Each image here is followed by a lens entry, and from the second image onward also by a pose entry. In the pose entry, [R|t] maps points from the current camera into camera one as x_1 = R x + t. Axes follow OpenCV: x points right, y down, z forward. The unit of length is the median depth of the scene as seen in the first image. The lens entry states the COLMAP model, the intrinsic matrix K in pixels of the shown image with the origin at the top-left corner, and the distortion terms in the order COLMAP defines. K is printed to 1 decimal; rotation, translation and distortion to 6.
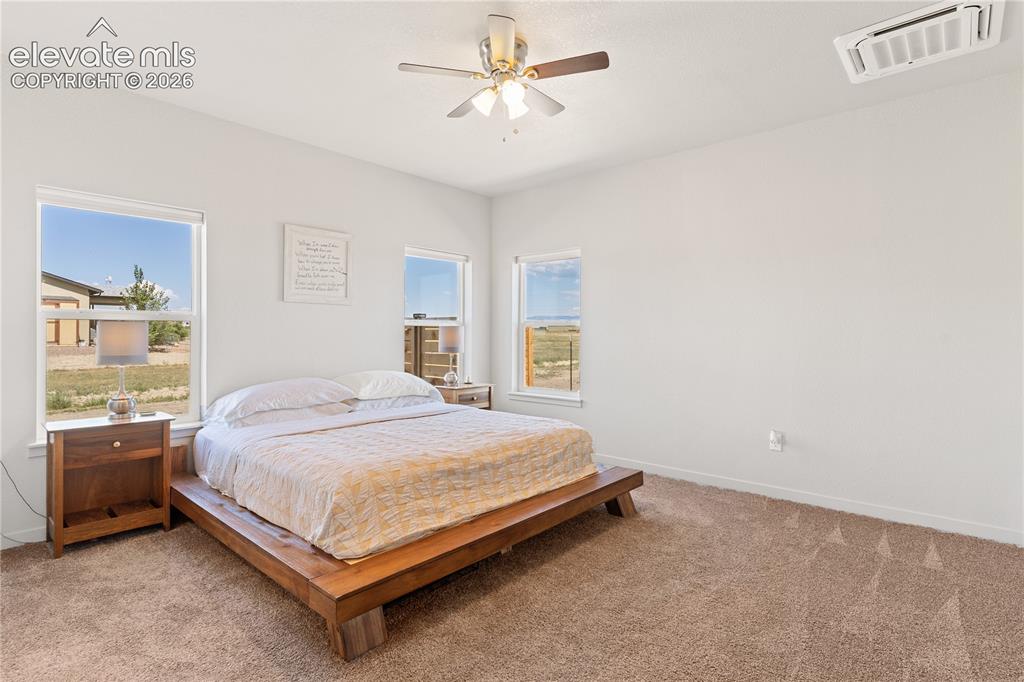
lens RADIAL K [[514.5, 0, 505.6], [0, 514.5, 341.4], [0, 0, 1]] dist [0.006697, 0.000576]
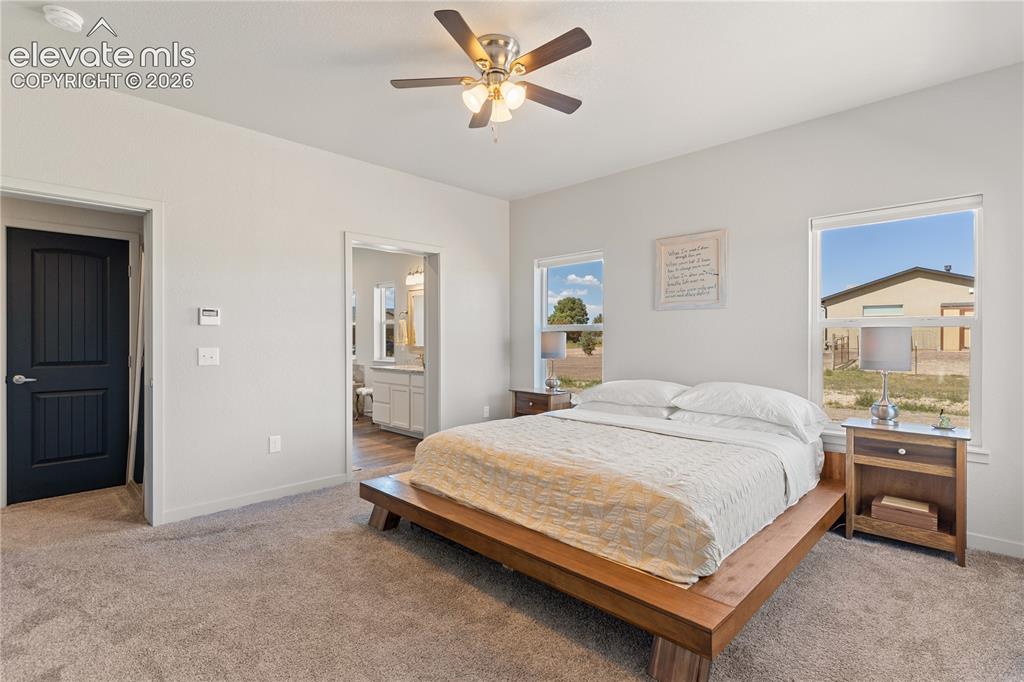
lens RADIAL K [[493.0, 0, 506.6], [0, 493.0, 338.5], [0, 0, 1]] dist [0.000665, 0.001579]
pose [[-0.054596, -0.004292, -0.998499, 0.673825], [-0.015758, 0.999870, -0.003437, -0.008859], [0.998384, 0.015547, -0.054656, 0.771804]]
